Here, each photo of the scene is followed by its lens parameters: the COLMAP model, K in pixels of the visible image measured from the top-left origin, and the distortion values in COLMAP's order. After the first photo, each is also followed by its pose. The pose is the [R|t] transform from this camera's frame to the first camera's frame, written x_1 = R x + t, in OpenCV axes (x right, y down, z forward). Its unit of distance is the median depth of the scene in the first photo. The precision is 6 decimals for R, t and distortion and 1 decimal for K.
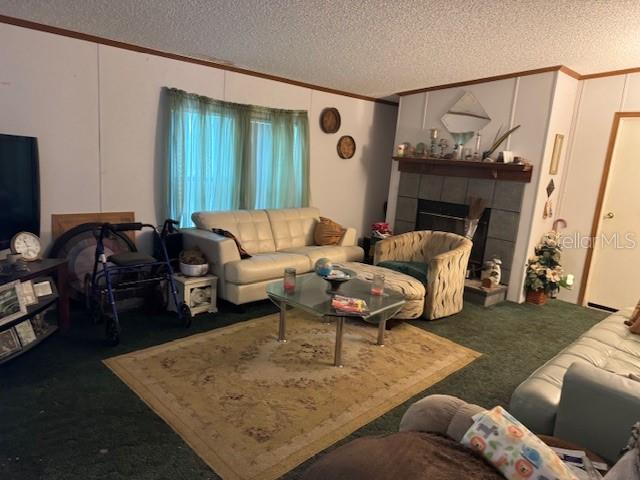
lens RADIAL K [[448.1, 0, 320.3], [0, 448.1, 247.4], [0, 0, 1]] dist [0.067132, -0.097929]
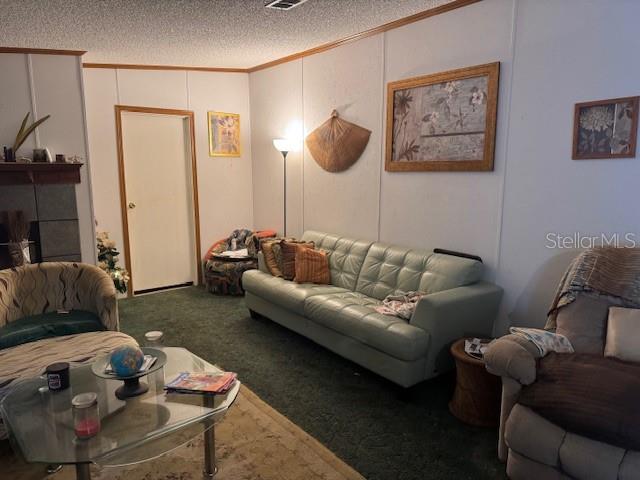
lens RADIAL K [[448.1, 0, 320.3], [0, 448.1, 247.4], [0, 0, 1]] dist [0.067132, -0.097929]
pose [[0.097686, -0.249035, 0.963555, -0.354131], [0.203564, 0.952716, 0.225597, -0.127474], [-0.974176, 0.174107, 0.143761, 0.448356]]
